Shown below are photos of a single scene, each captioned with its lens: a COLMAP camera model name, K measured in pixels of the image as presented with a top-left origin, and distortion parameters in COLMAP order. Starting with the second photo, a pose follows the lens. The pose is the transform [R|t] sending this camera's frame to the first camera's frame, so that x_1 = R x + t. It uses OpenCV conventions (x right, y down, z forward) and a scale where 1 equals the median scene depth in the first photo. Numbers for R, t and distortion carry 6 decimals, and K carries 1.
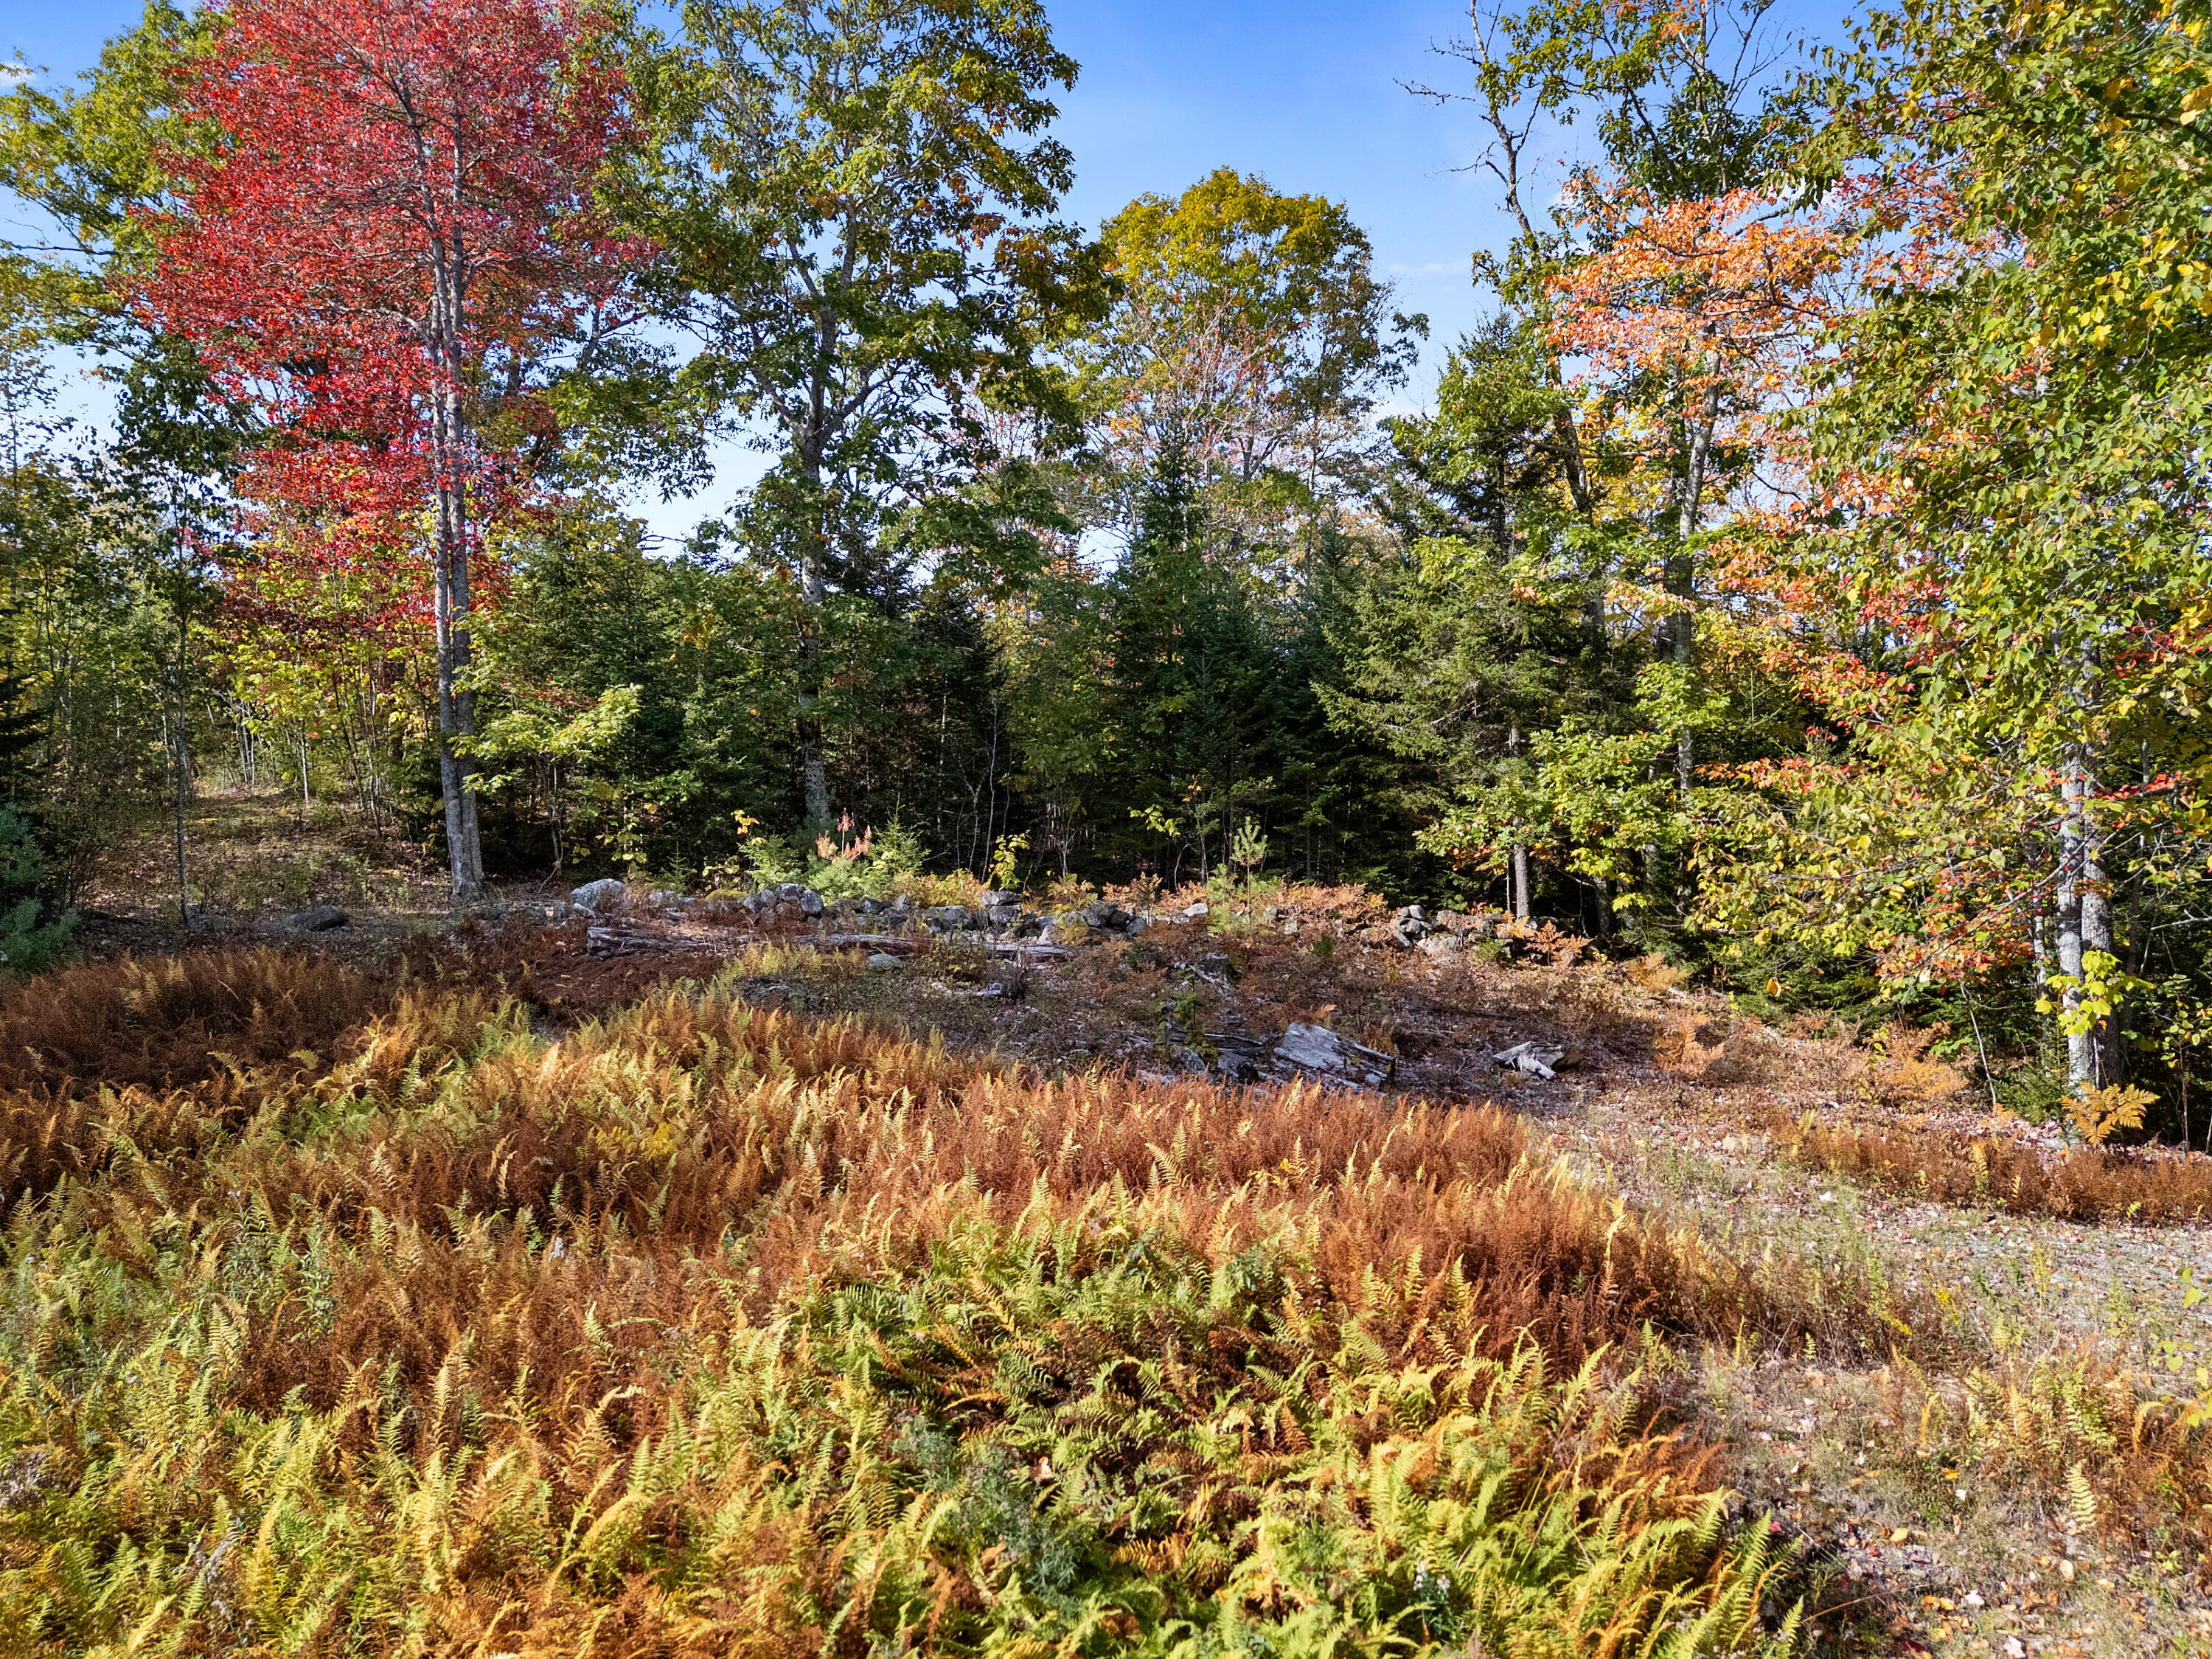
lens RADIAL K [[1617.7, 0, 1099.3], [0, 1617.7, 843.9], [0, 0, 1]] dist [0.072464, -0.062612]
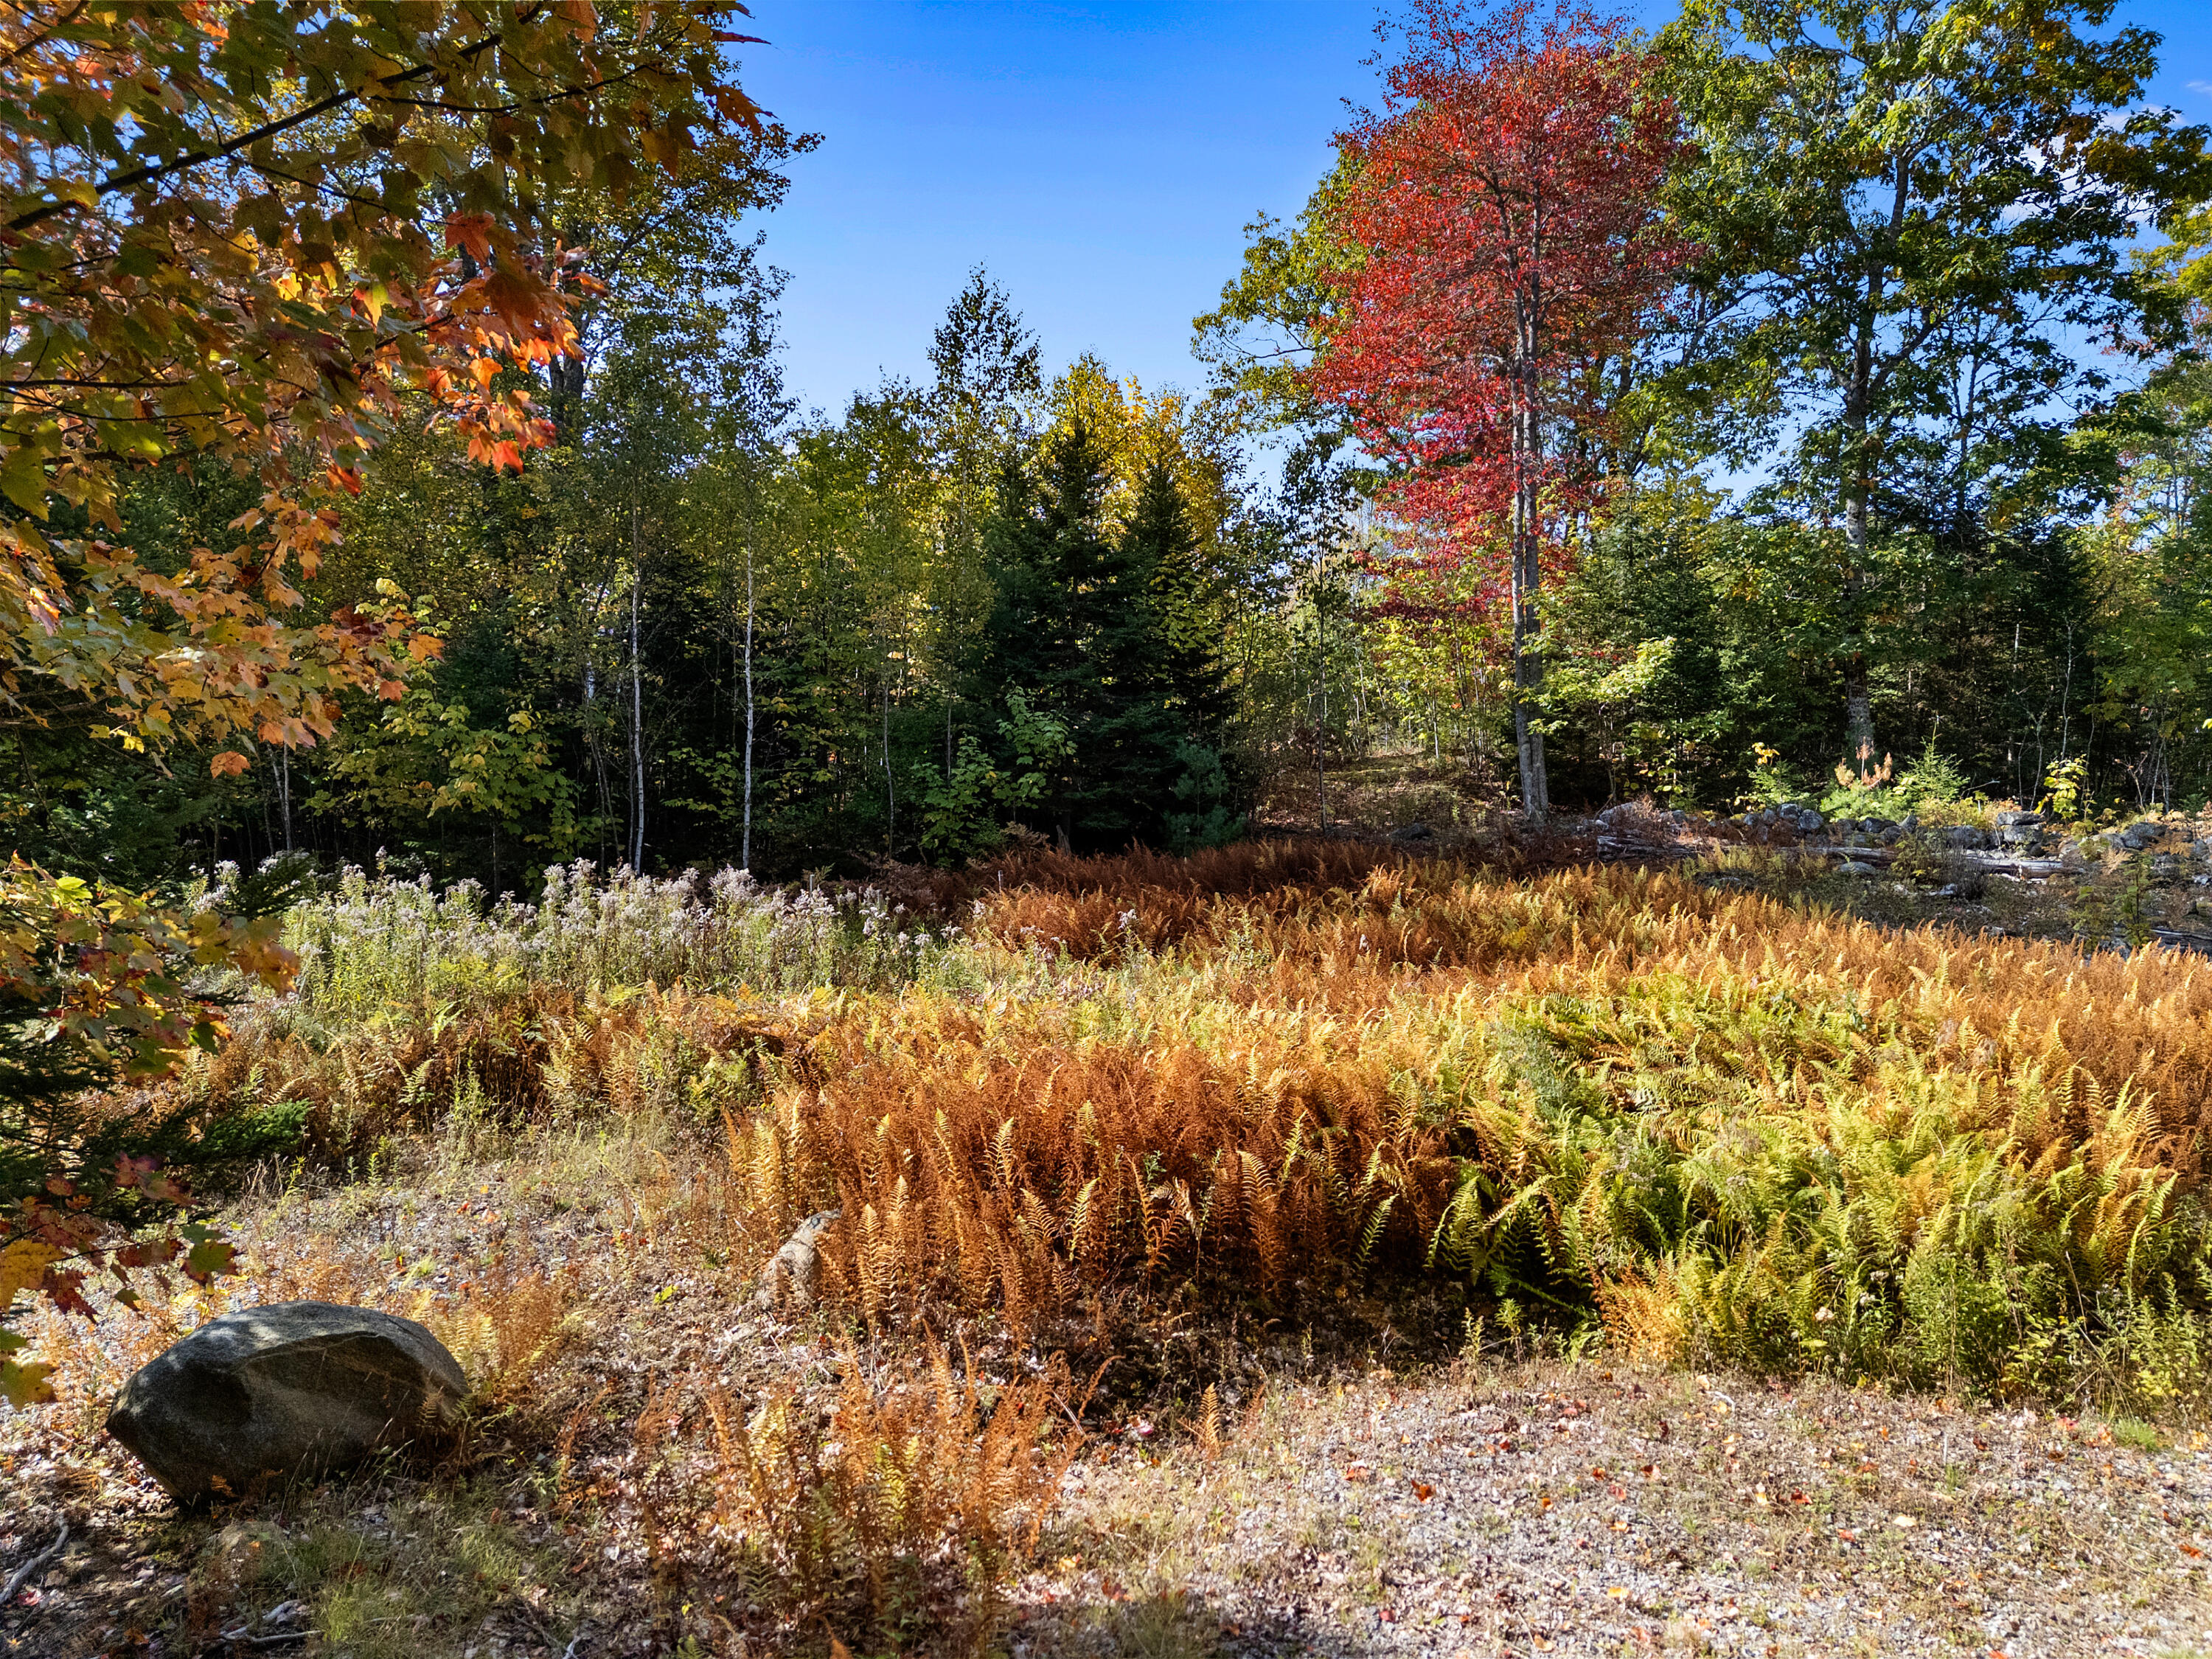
lens RADIAL K [[1617.7, 0, 1124.8], [0, 1617.7, 841.5], [0, 0, 1]] dist [0.072464, -0.062612]
pose [[0.765555, 0.001055, -0.643369, 0.155785], [0.004400, 0.999967, 0.006875, 0.035309], [0.643355, -0.008095, 0.765525, -0.126363]]
